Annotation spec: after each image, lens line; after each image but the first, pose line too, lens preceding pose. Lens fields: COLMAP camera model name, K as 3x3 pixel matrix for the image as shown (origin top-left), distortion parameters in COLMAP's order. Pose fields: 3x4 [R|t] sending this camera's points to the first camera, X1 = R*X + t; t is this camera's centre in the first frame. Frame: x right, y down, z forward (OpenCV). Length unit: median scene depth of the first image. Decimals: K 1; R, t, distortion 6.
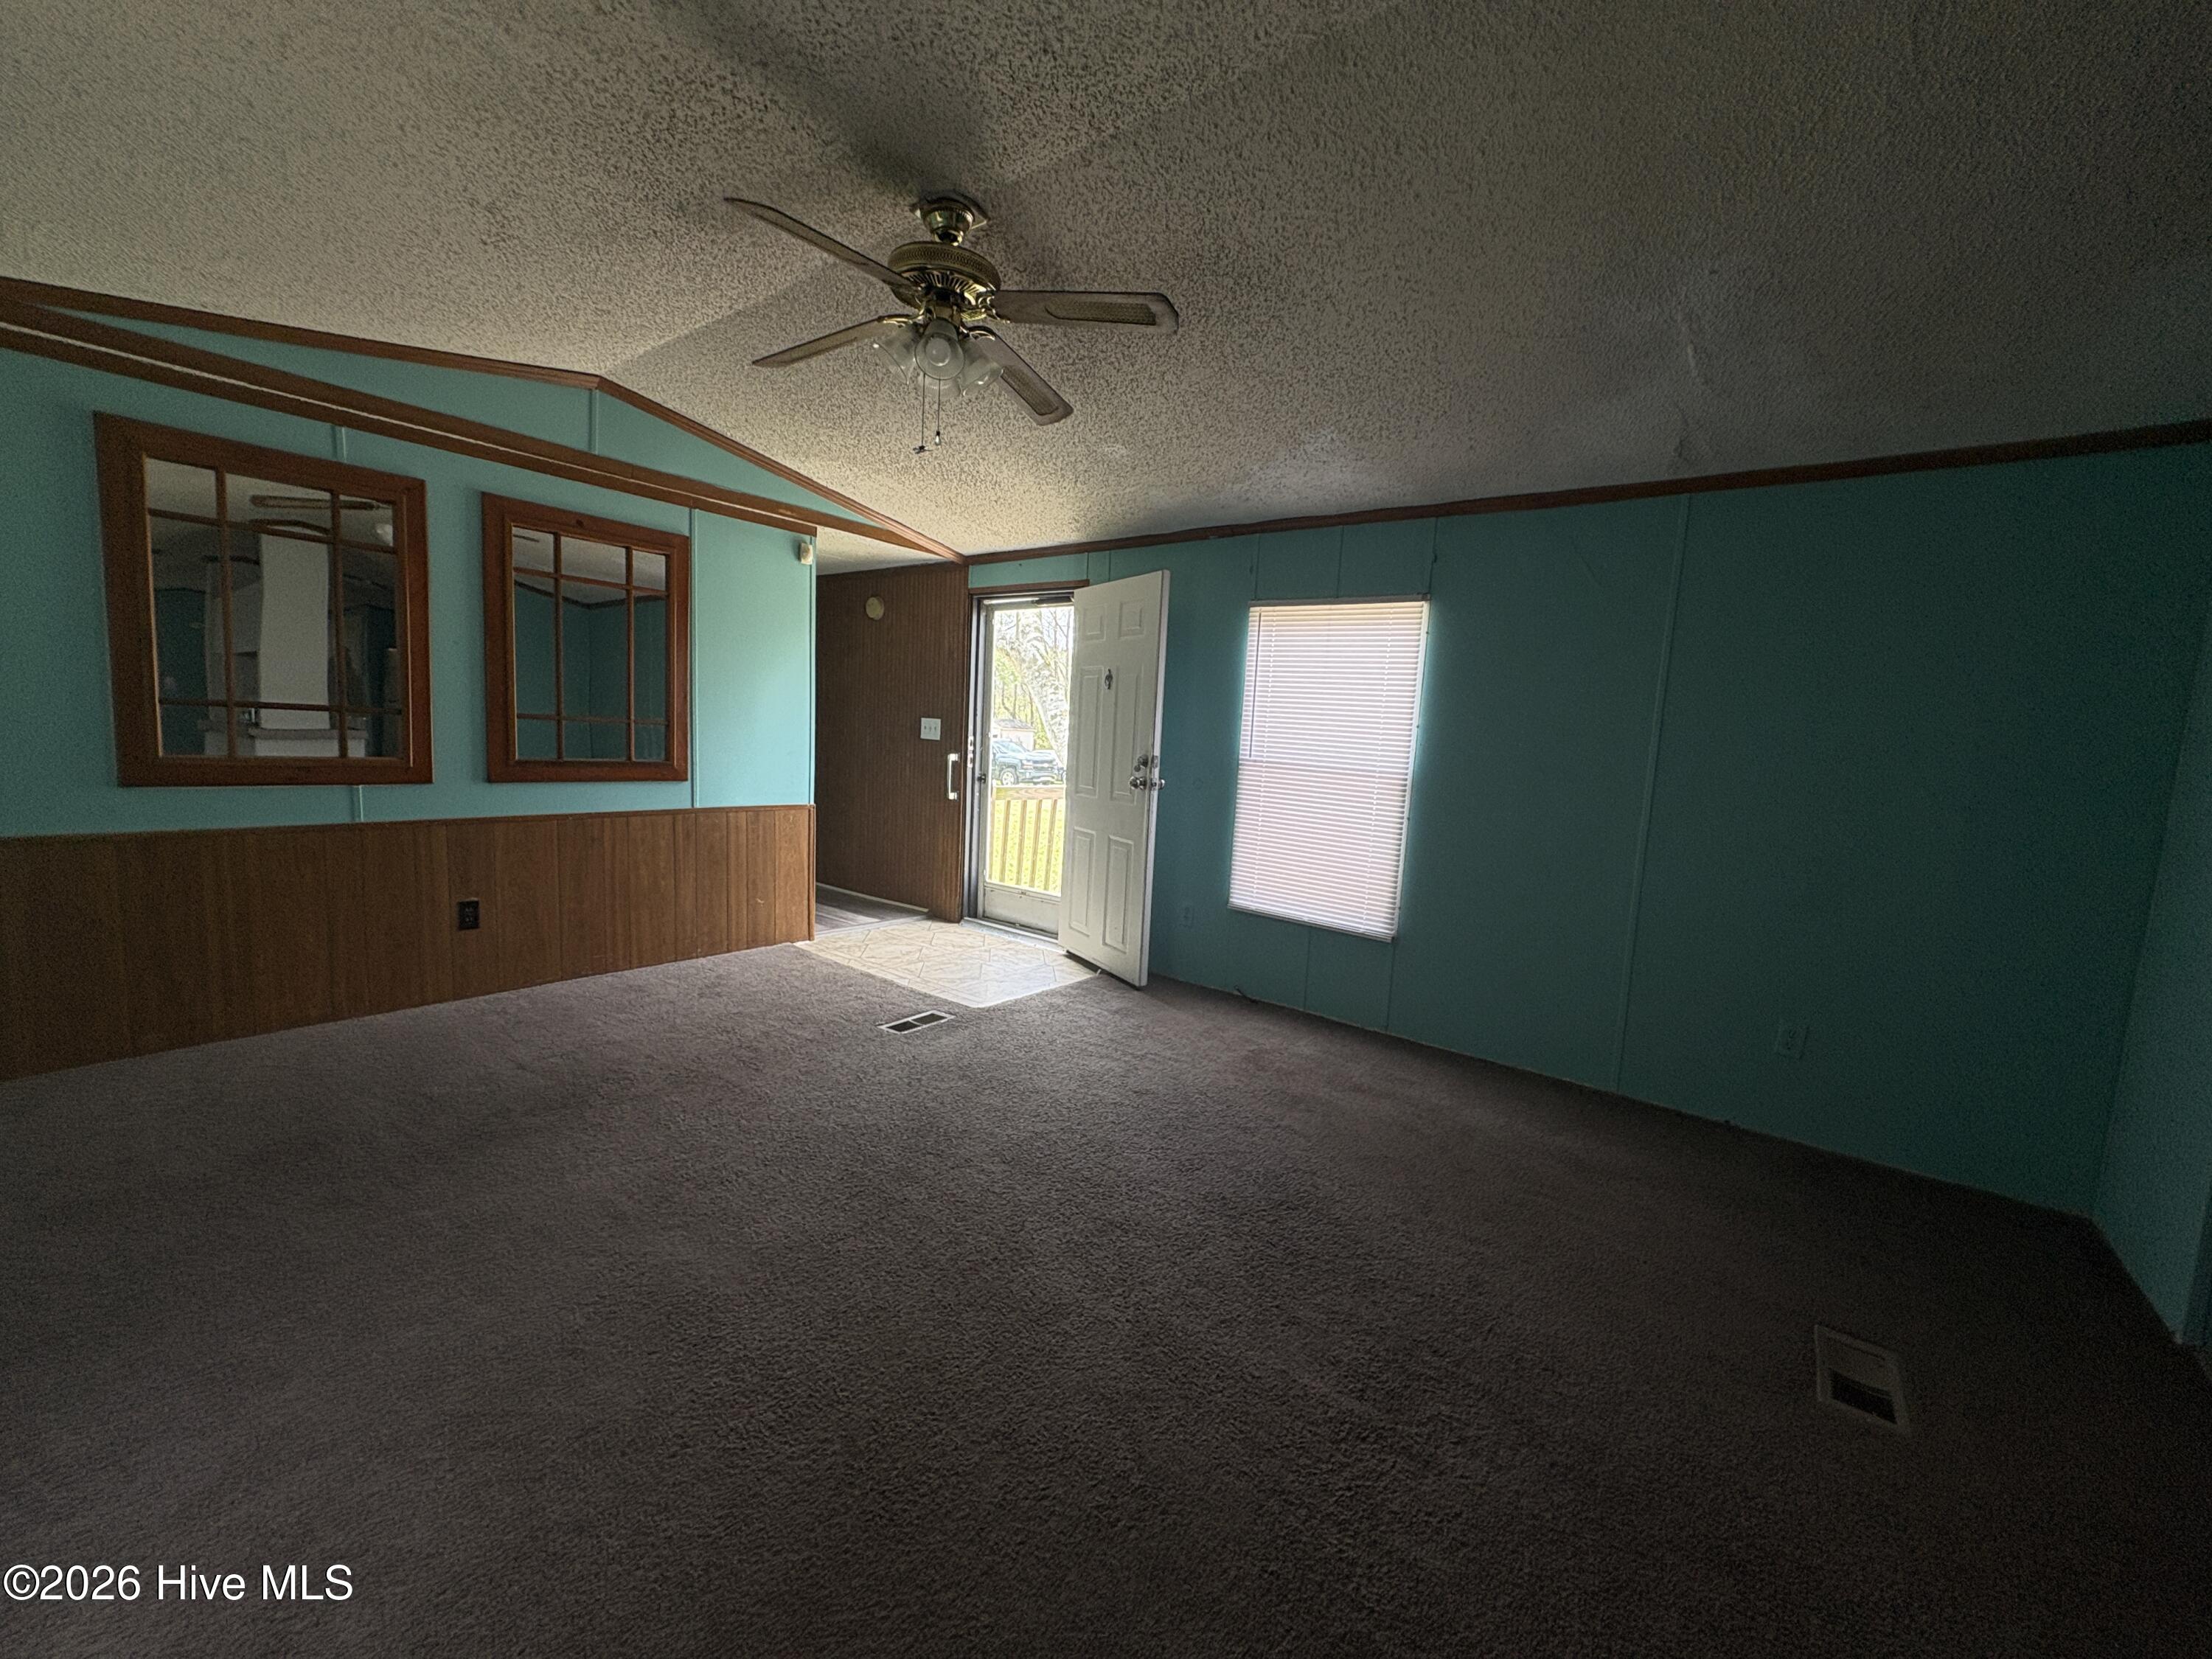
lens RADIAL K [[882.7, 0, 1103.1], [0, 882.7, 822.8], [0, 0, 1]] dist [0.000029, 0.000514]
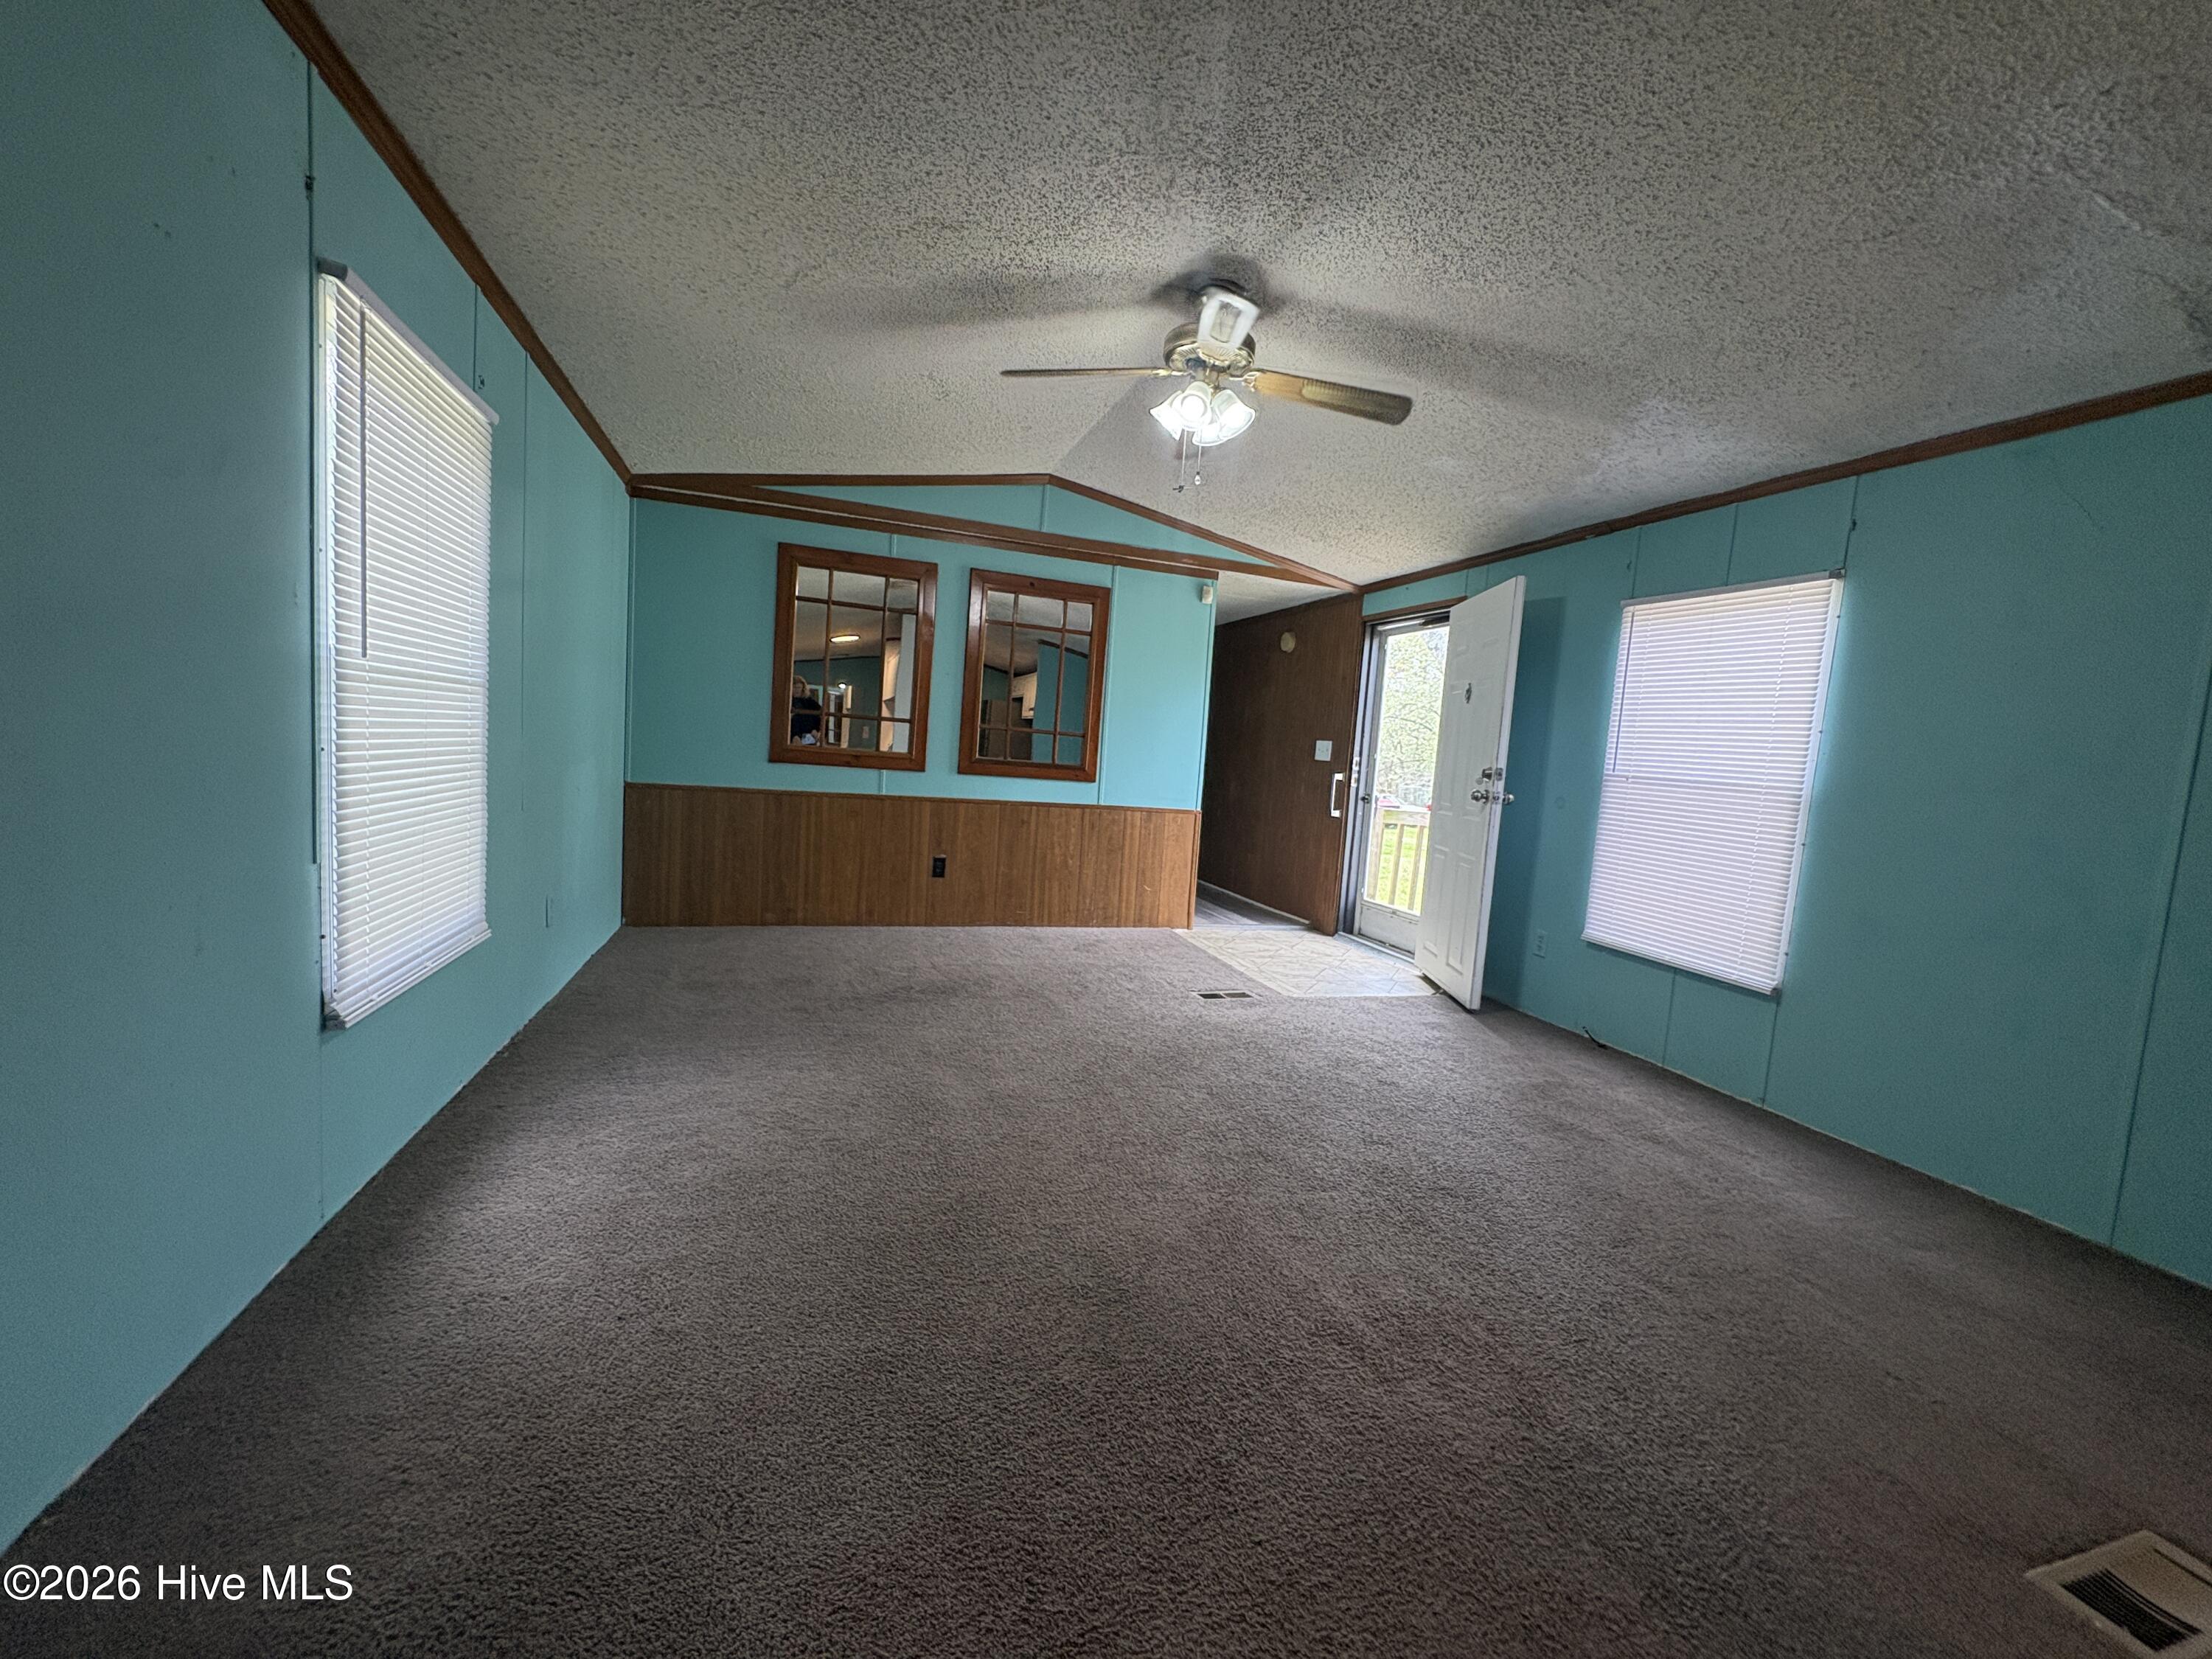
lens RADIAL K [[882.7, 0, 1103.1], [0, 882.7, 822.8], [0, 0, 1]] dist [0.000029, 0.000514]
pose [[0.835762, 0.052532, -0.546573, 0.225042], [-0.085240, 0.995758, -0.034637, 0.052513], [0.542435, 0.075538, 0.836695, -0.030653]]
